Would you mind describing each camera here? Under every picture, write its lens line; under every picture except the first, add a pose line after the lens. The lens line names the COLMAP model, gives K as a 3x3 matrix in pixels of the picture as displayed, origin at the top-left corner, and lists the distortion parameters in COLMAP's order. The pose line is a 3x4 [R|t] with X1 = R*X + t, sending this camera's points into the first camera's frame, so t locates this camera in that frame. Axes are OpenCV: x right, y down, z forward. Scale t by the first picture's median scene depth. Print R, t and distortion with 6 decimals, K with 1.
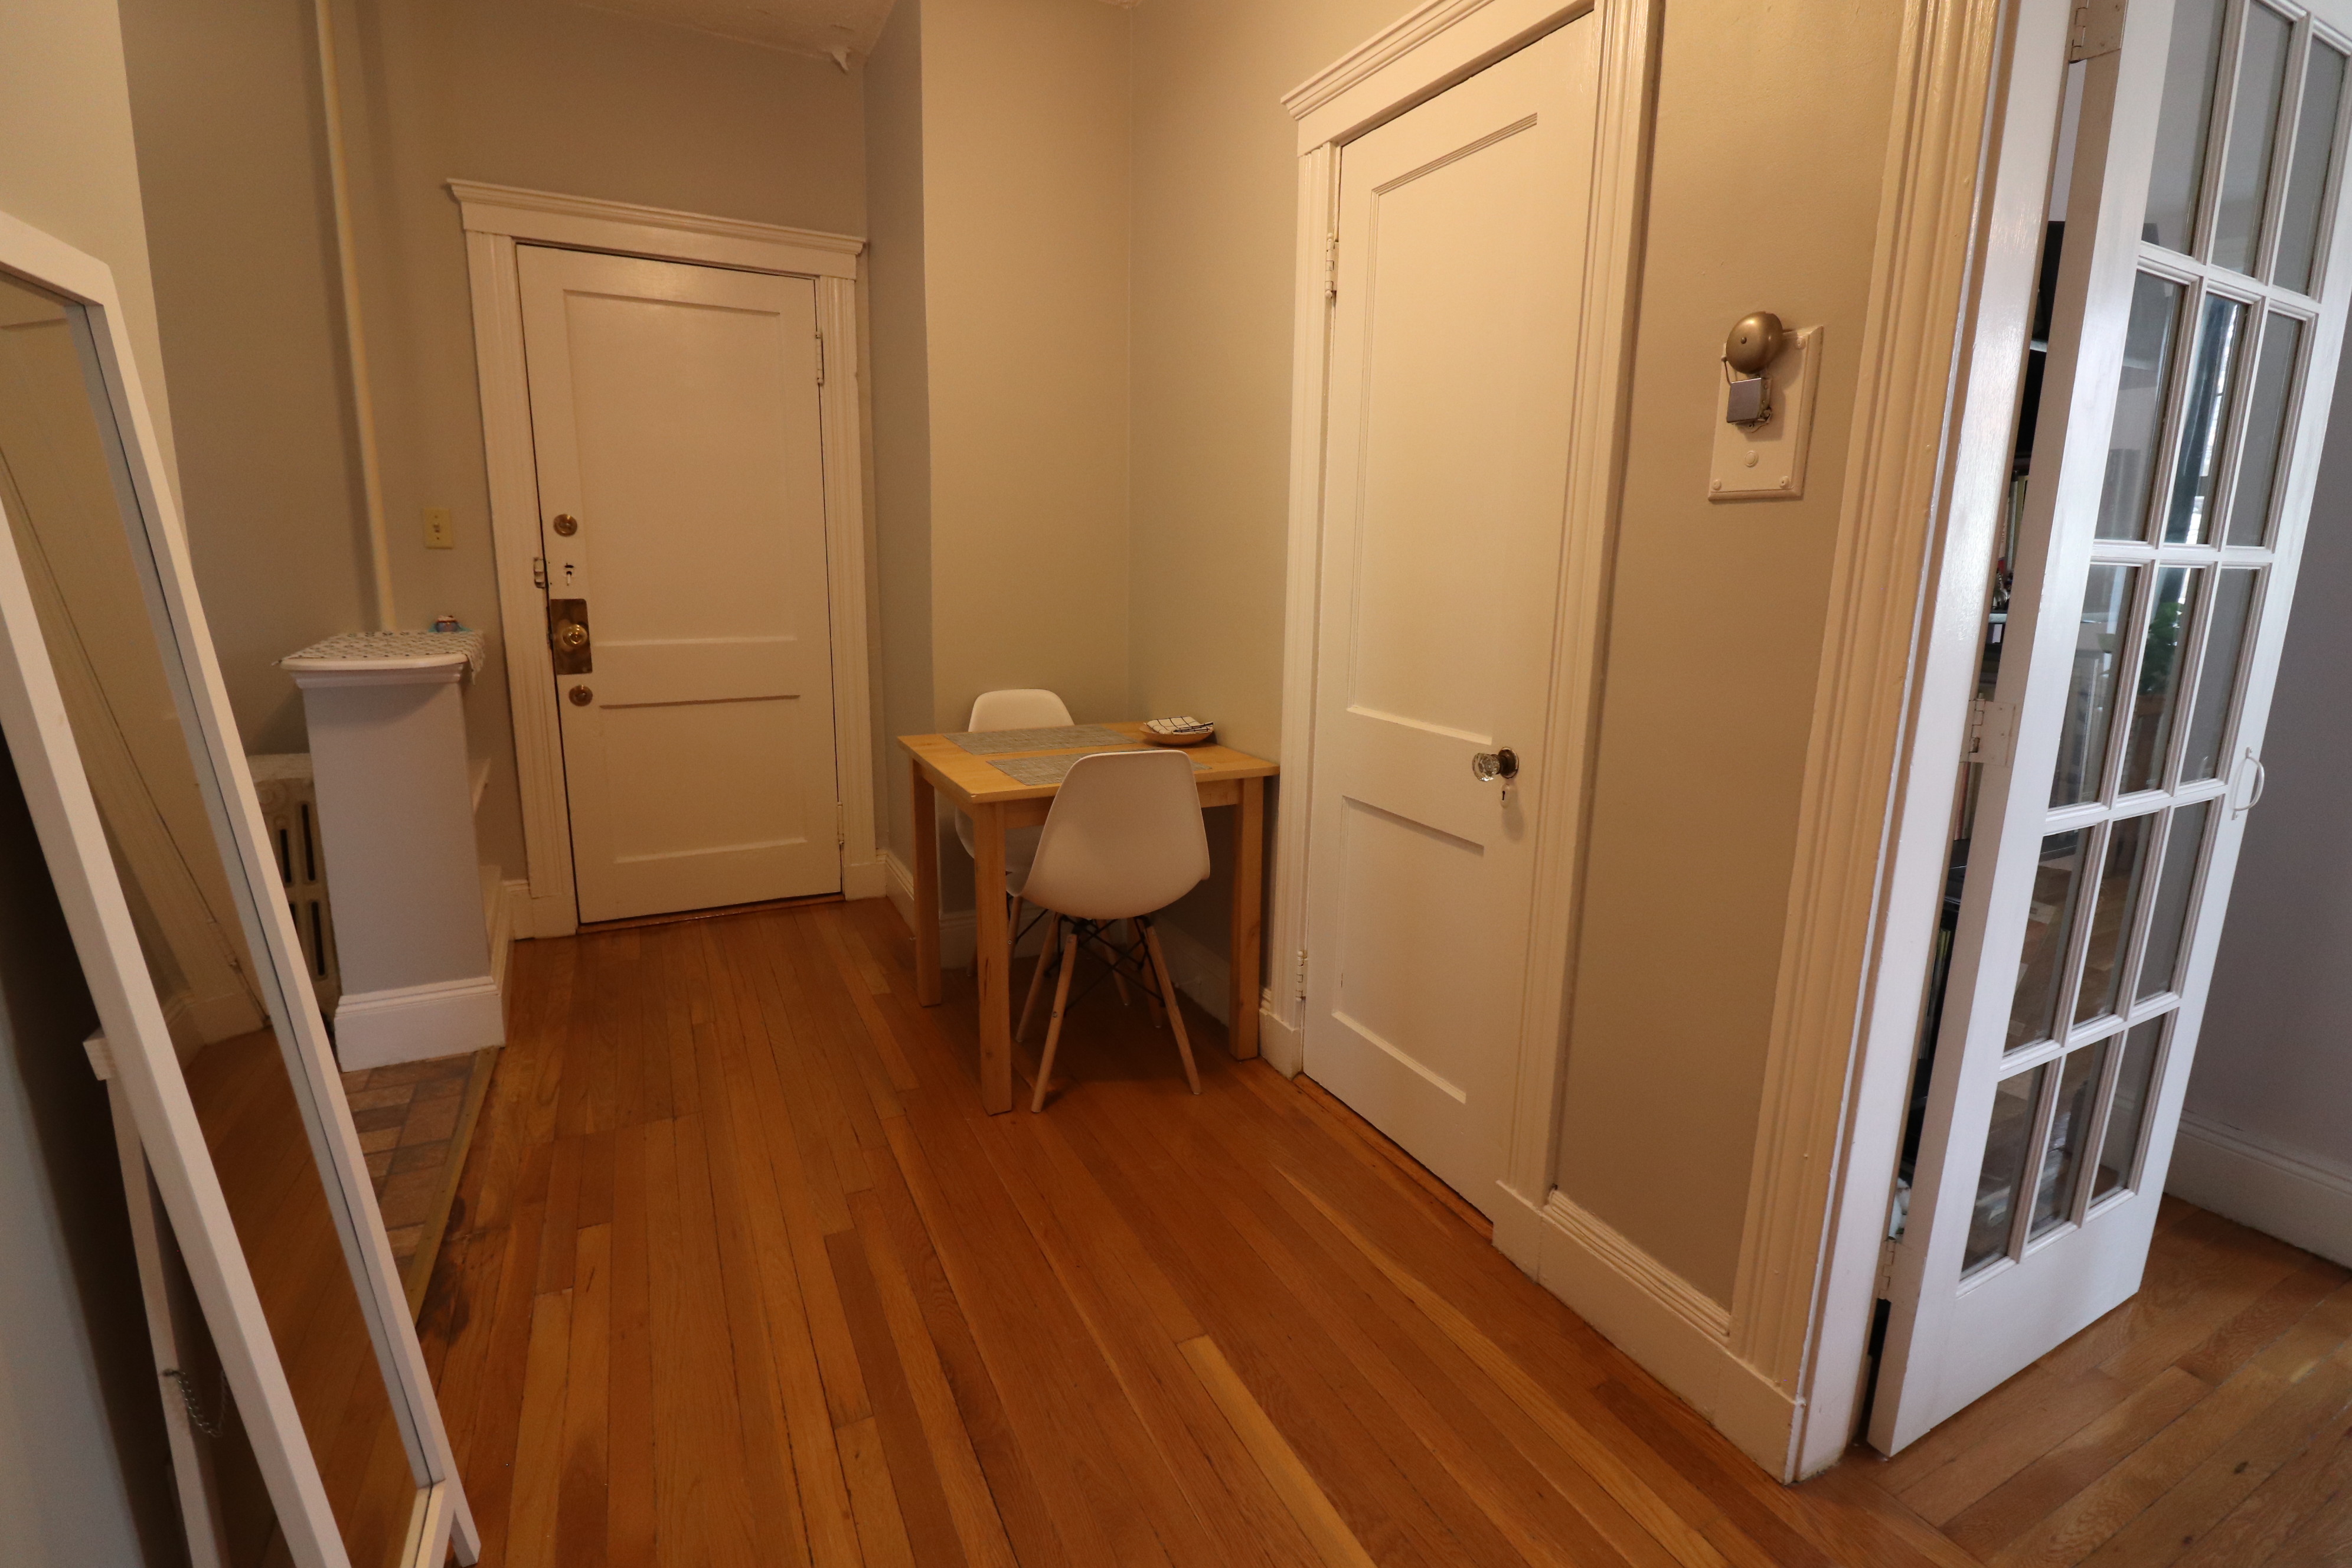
lens RADIAL K [[1093.5, 0, 1180.1], [0, 1093.5, 775.0], [0, 0, 1]] dist [-0.008011, -0.006939]
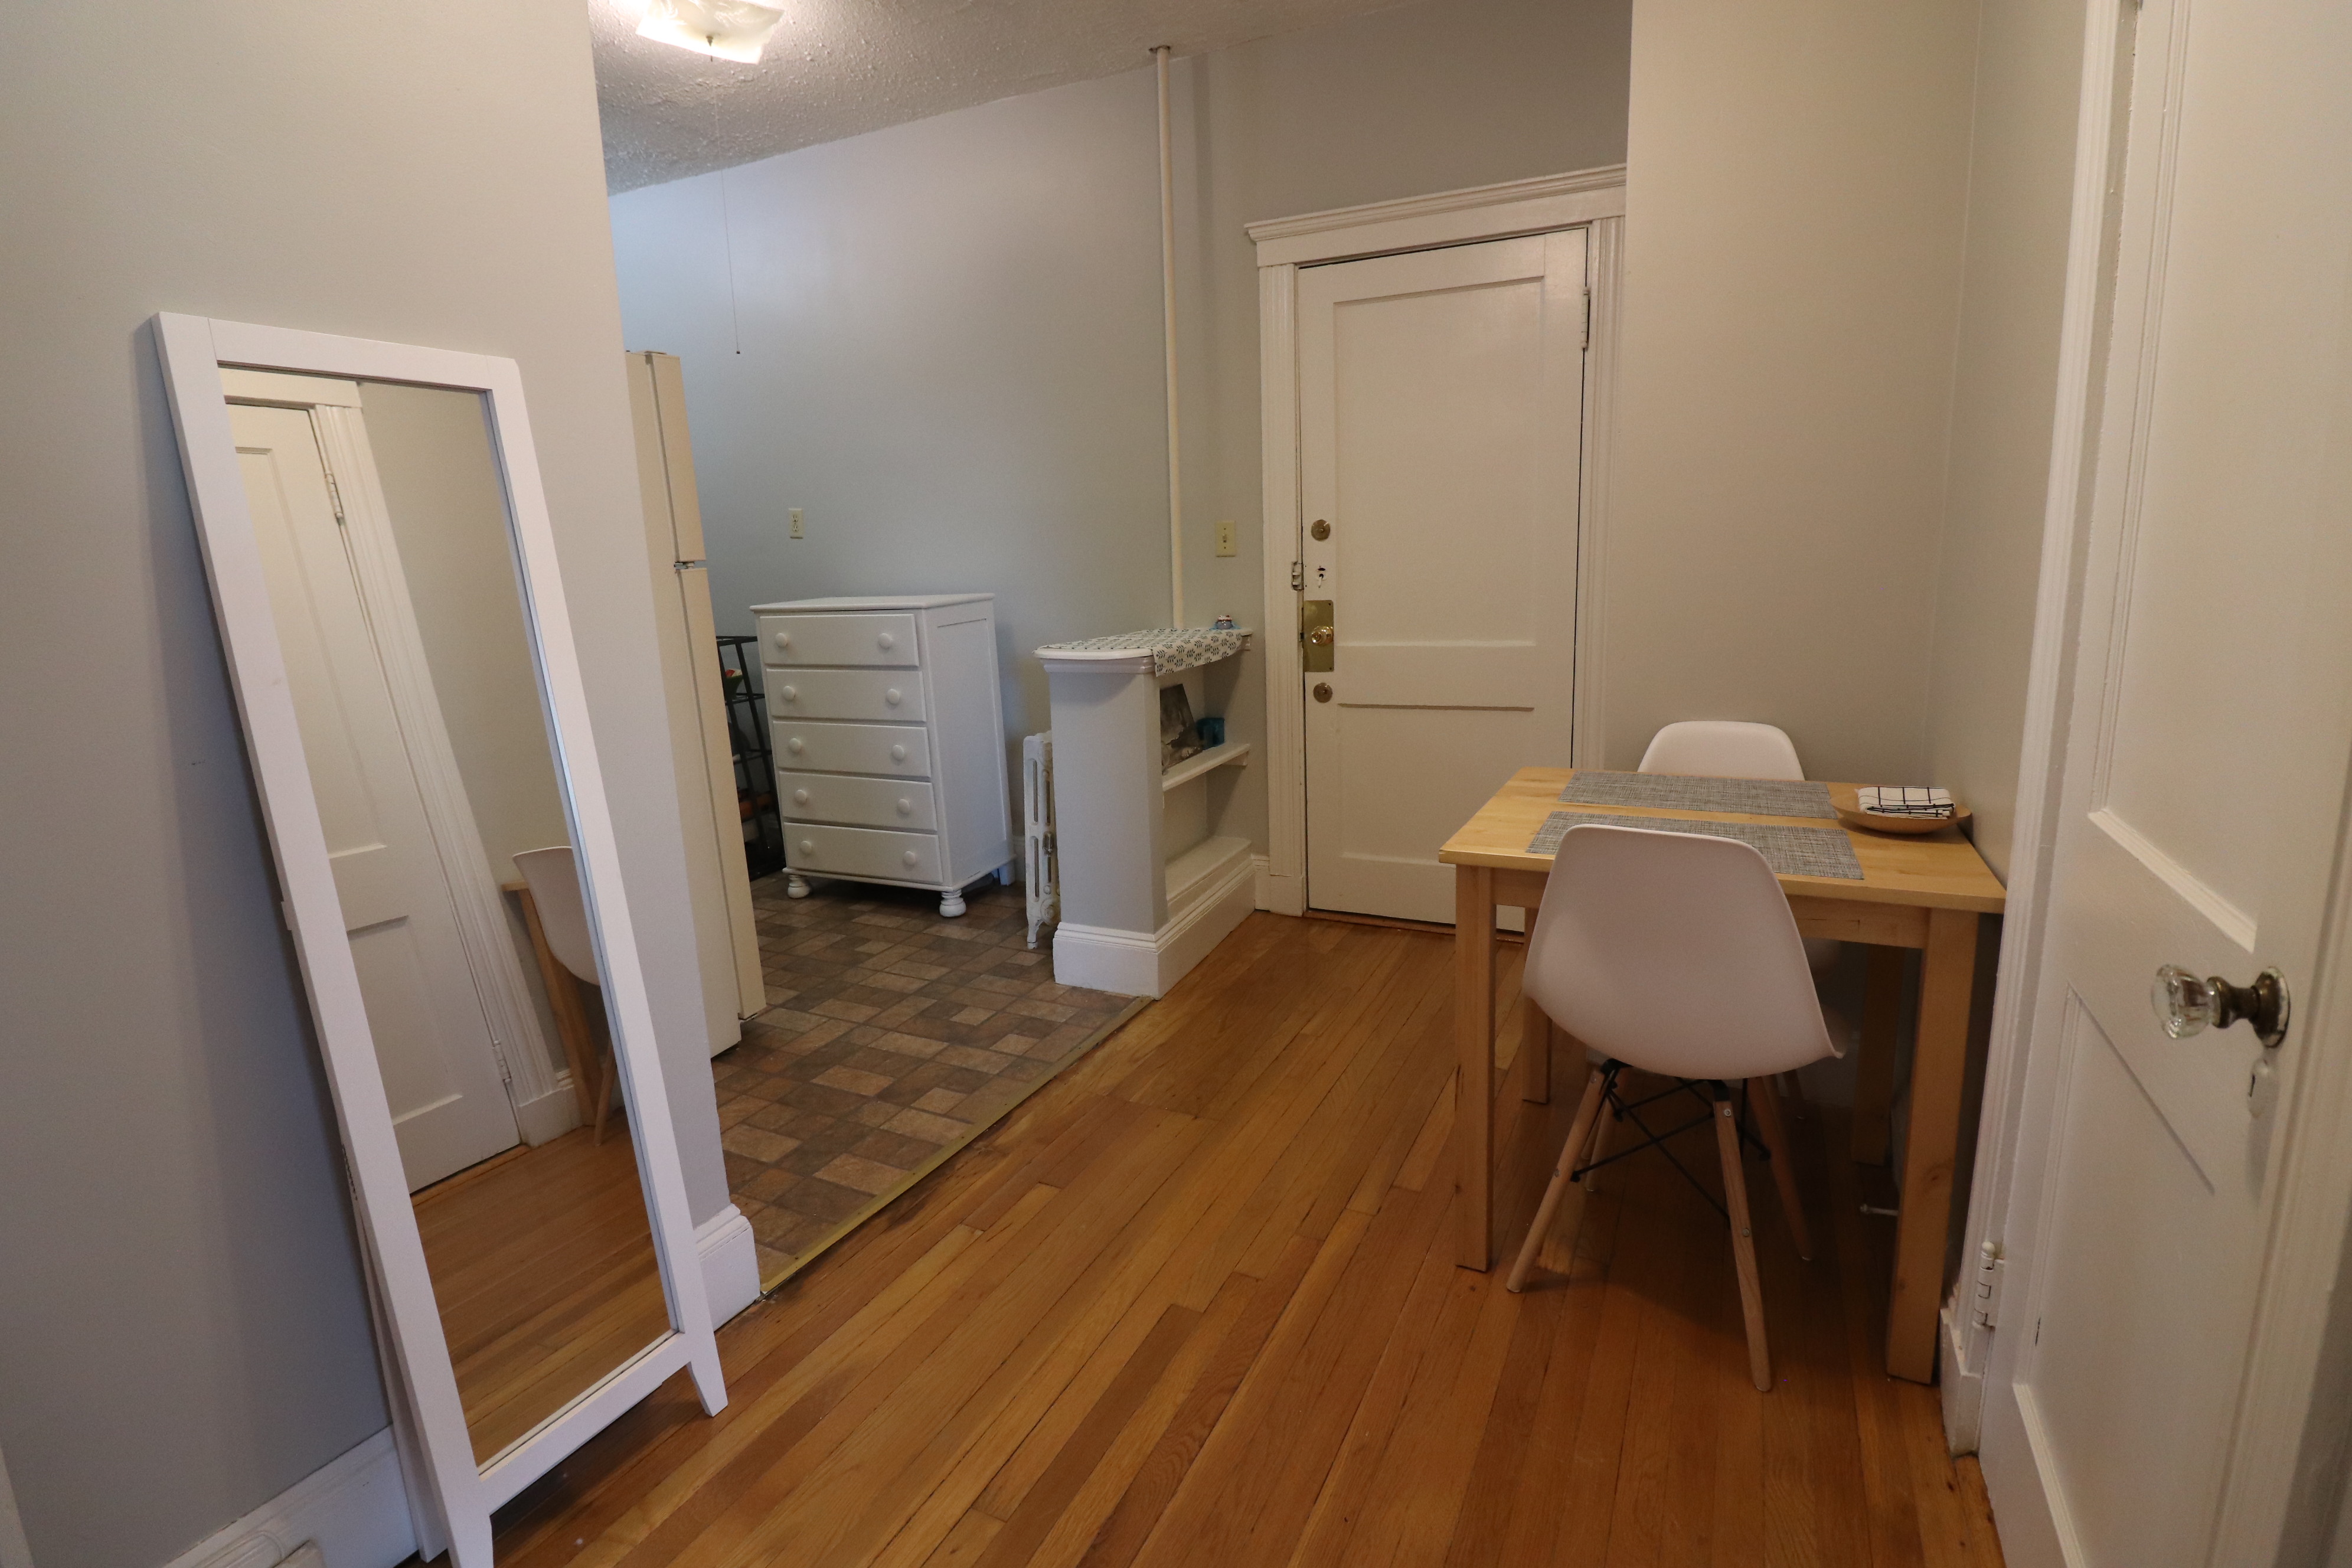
lens RADIAL K [[1093.5, 0, 1163.5], [0, 1093.5, 766.1], [0, 0, 1]] dist [-0.008011, -0.006939]
pose [[0.594255, 0.115369, -0.795959, 0.264999], [-0.123114, 0.991043, 0.051729, -0.050339], [0.794798, 0.067253, 0.603136, 0.329362]]
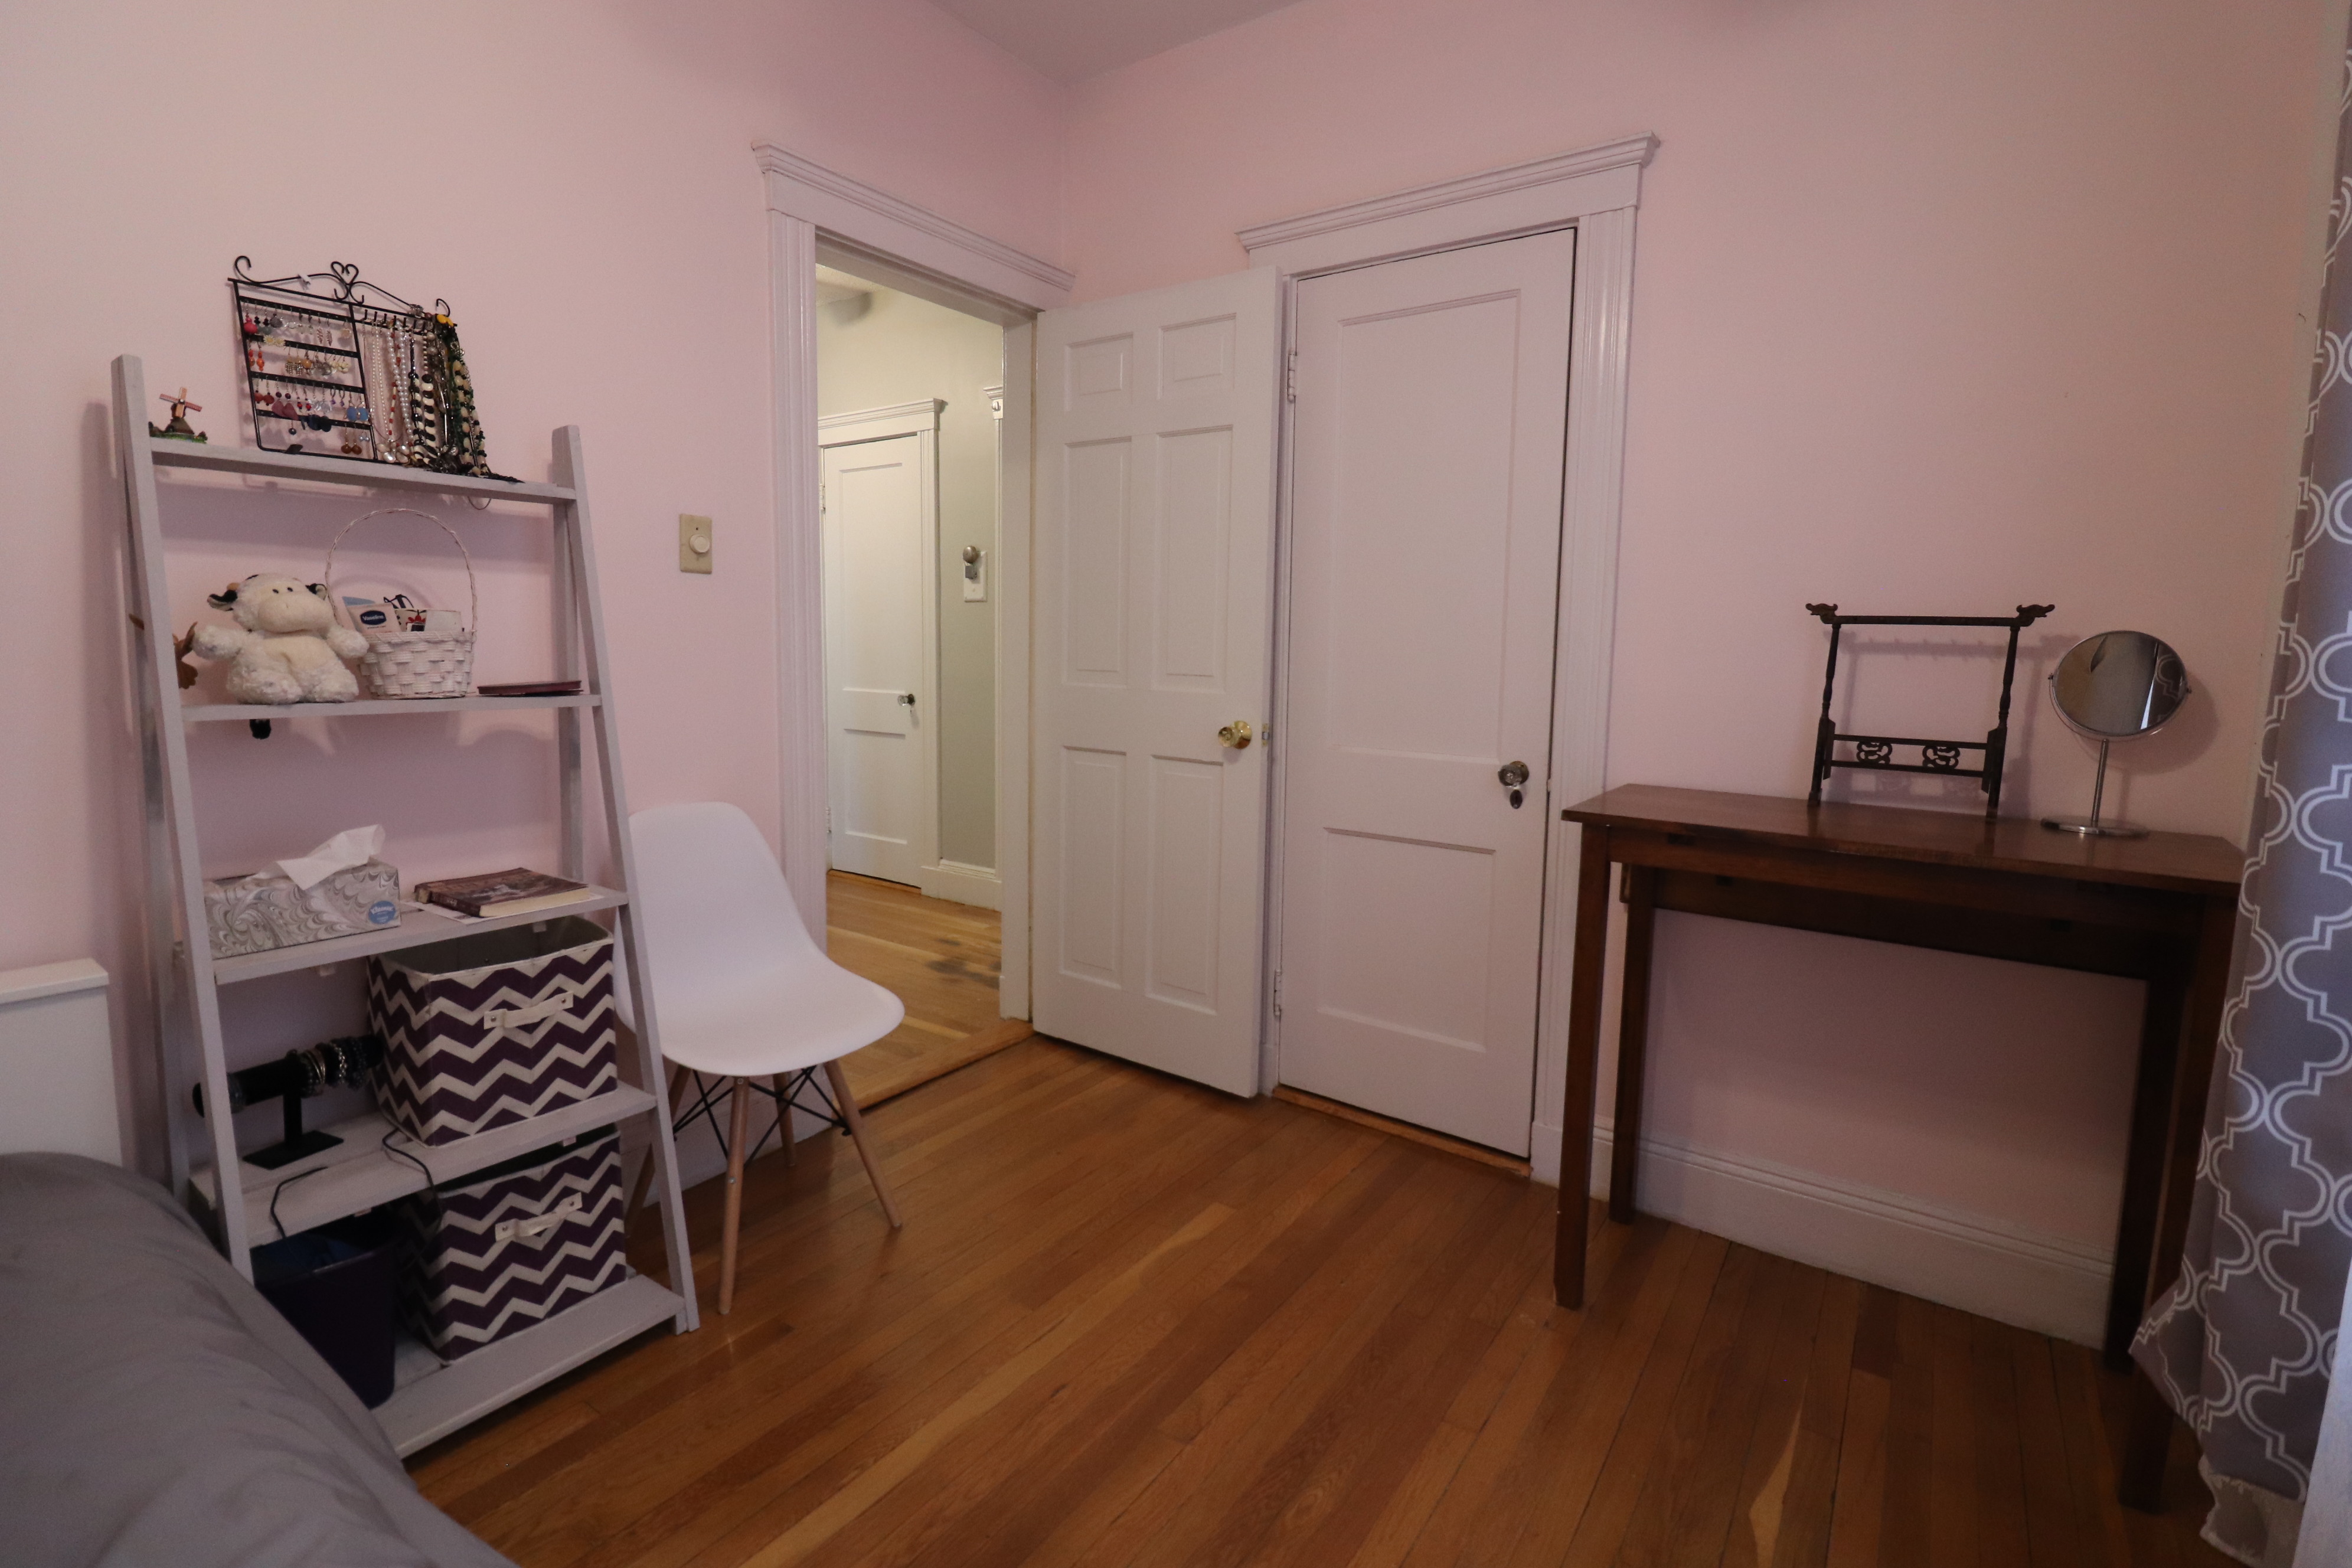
lens RADIAL K [[1093.5, 0, 1185.9], [0, 1093.5, 789.2], [0, 0, 1]] dist [-0.008011, -0.006939]
pose [[0.884184, -0.058180, 0.463502, -0.249131], [0.082718, 0.996034, -0.032771, 0.252978], [-0.459757, 0.067316, 0.885490, -1.167321]]
